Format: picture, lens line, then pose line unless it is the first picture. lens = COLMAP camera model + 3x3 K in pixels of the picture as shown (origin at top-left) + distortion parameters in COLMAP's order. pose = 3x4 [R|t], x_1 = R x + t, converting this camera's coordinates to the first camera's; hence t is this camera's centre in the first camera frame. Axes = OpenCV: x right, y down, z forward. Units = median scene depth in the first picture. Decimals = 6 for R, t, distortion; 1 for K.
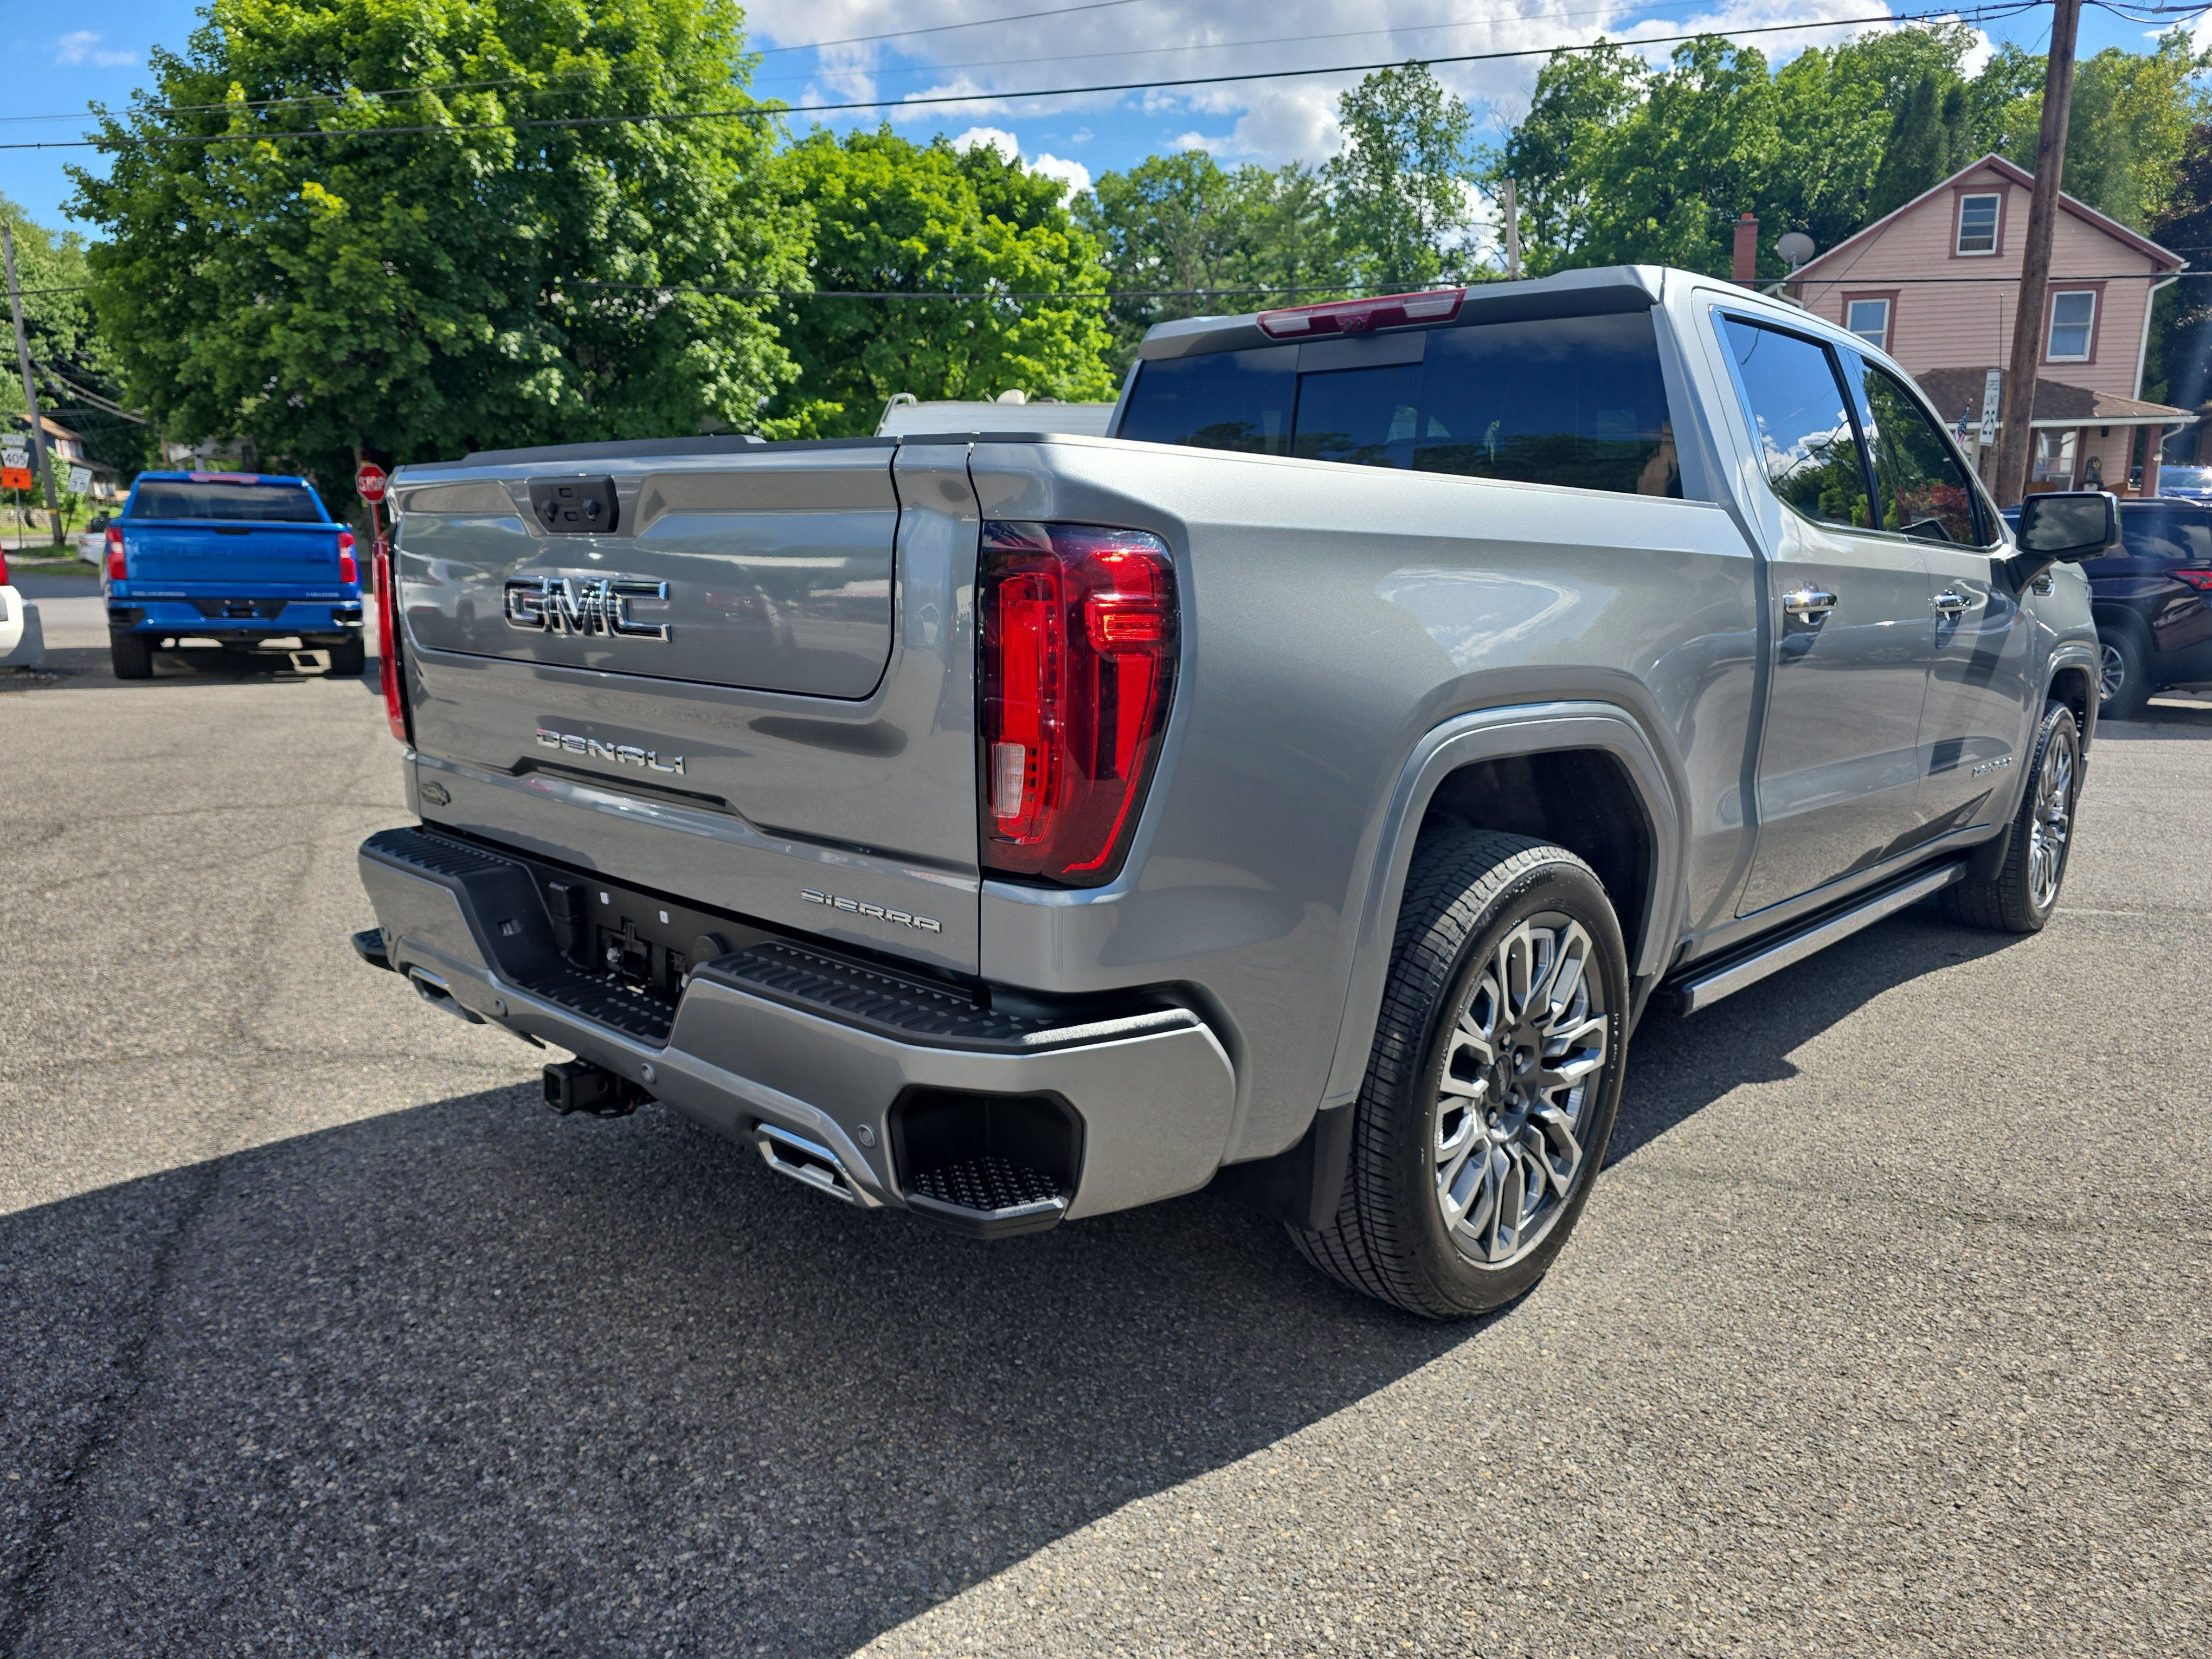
lens RADIAL K [[1508.2, 0, 1113.0], [0, 1508.2, 890.3], [0, 0, 1]] dist [0.033089, -0.031118]
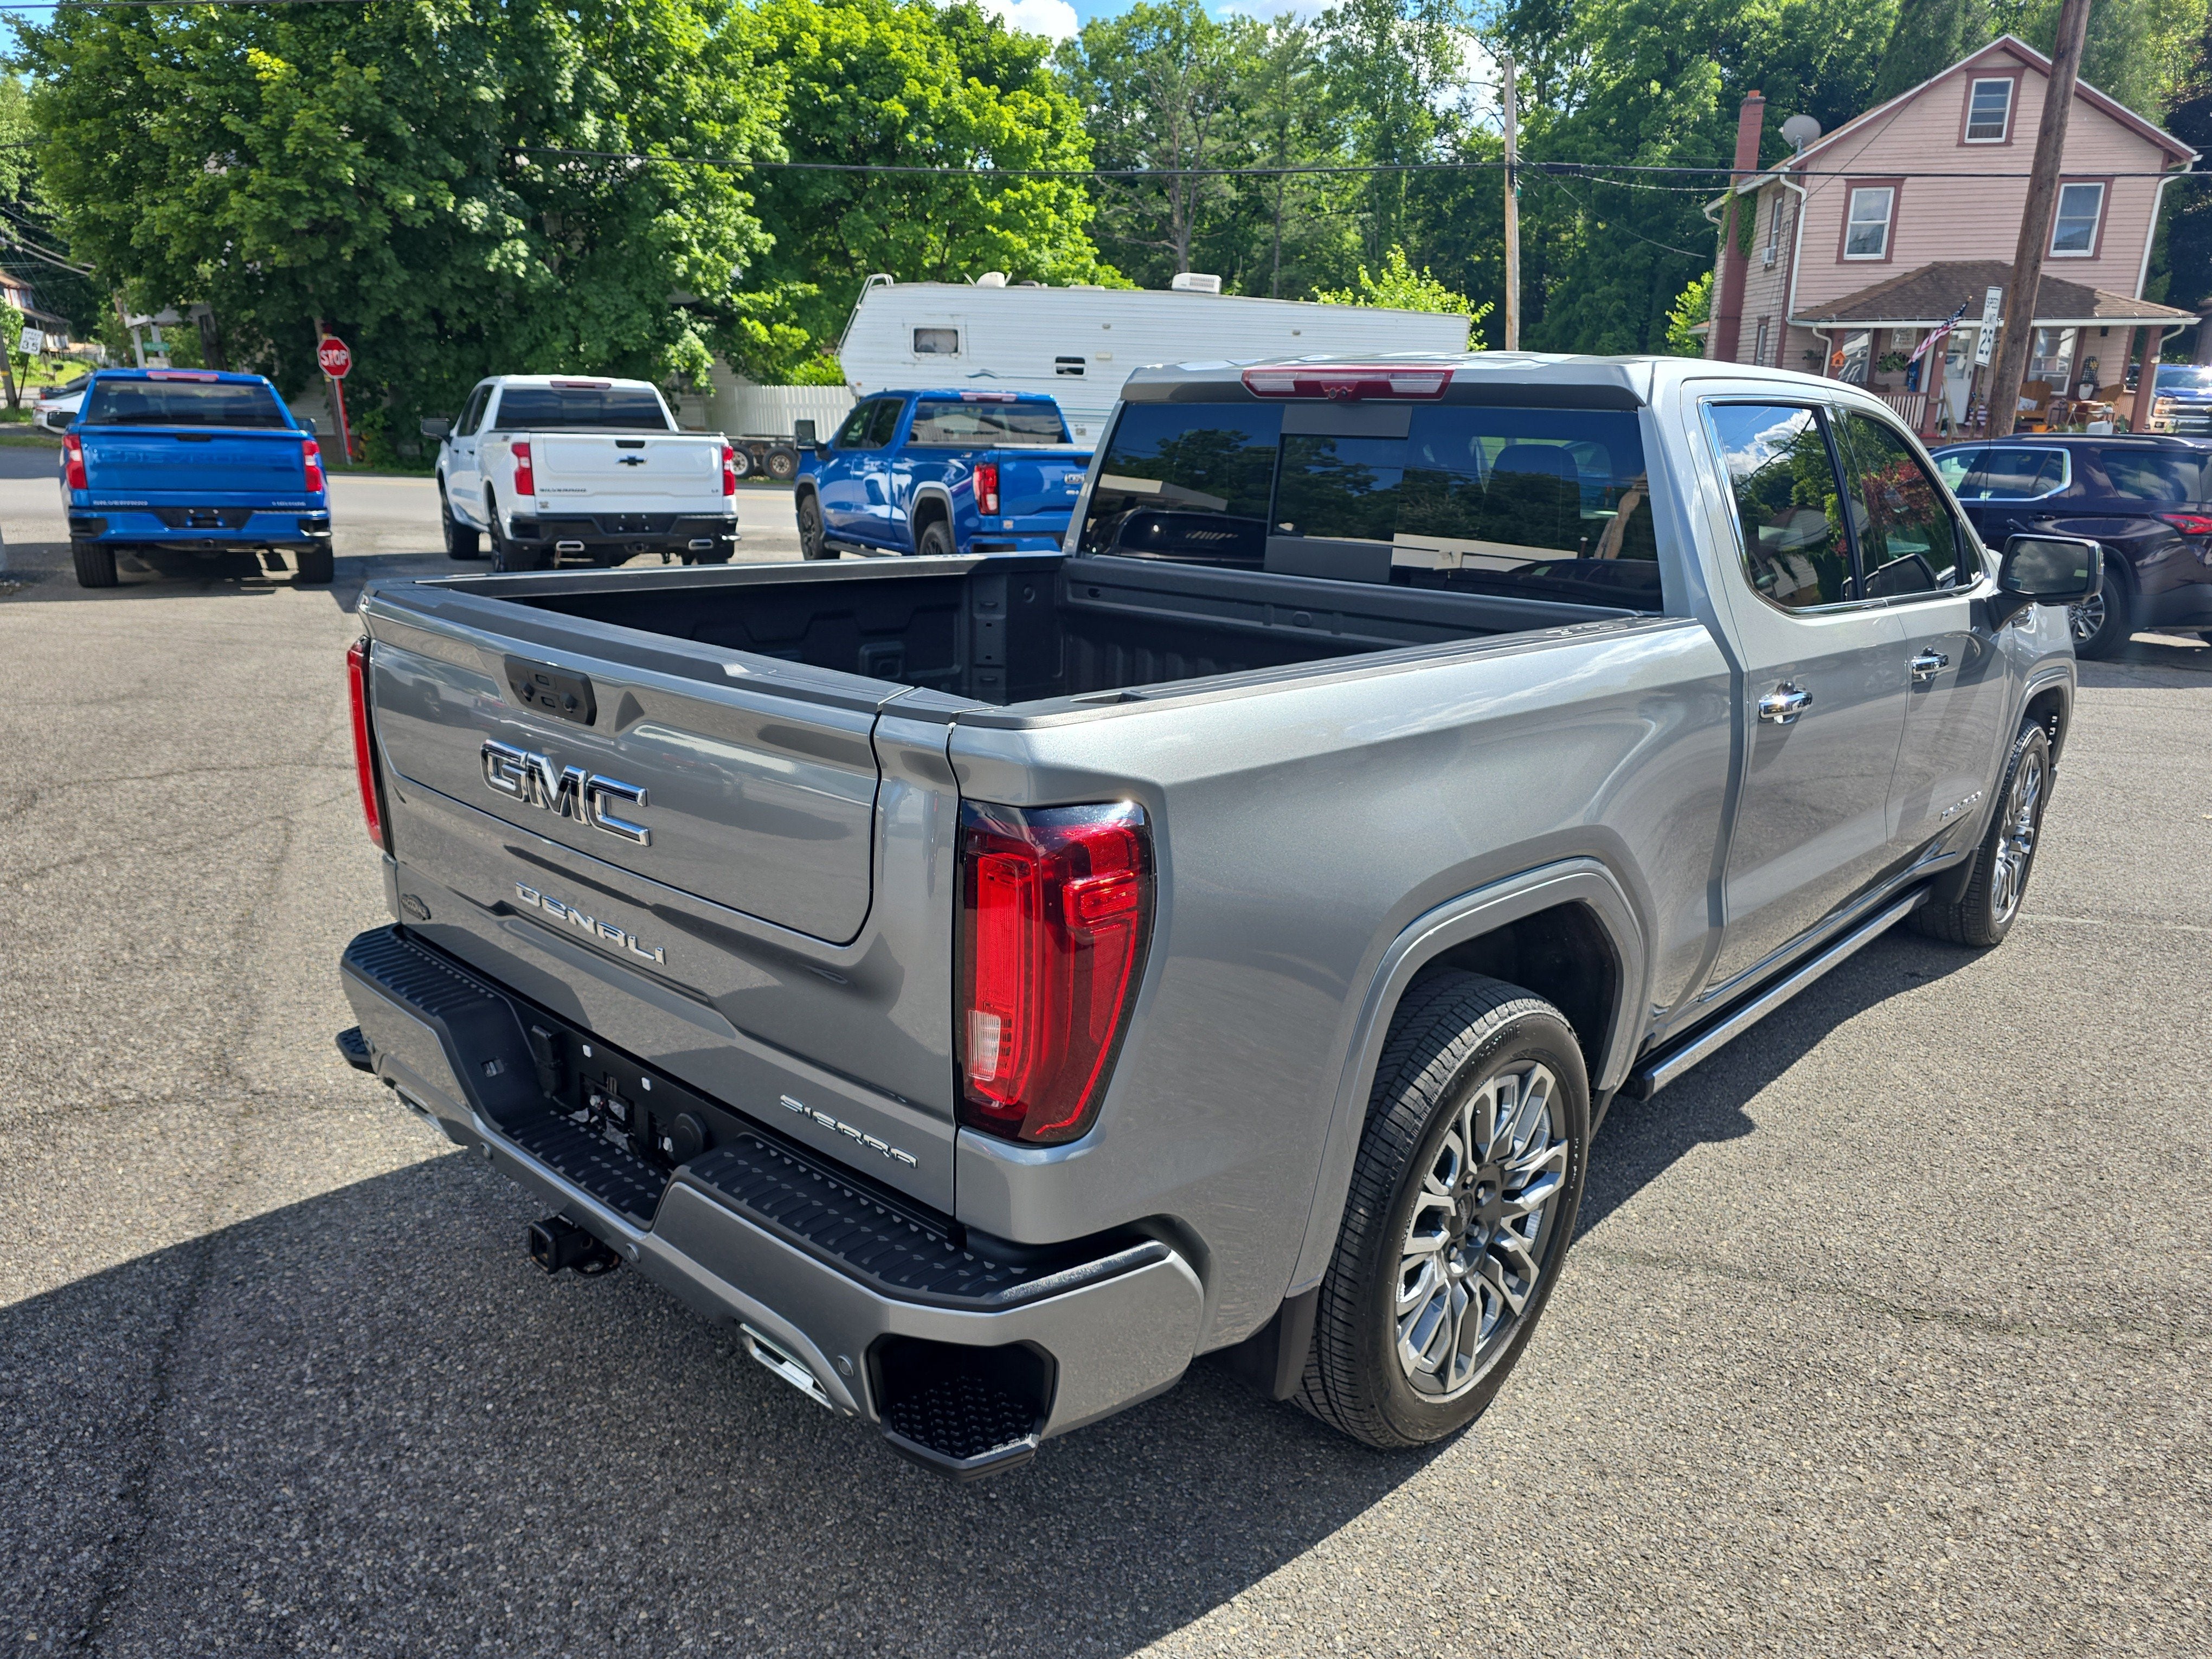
lens RADIAL K [[1500.7, 0, 1107.3], [0, 1500.7, 878.1], [0, 0, 1]] dist [0.036905, -0.032382]
pose [[0.999883, 0.010364, 0.011271, 0.000297], [-0.011279, 0.996369, 0.084386, -0.141814], [-0.010355, -0.084503, 0.996369, -0.001199]]
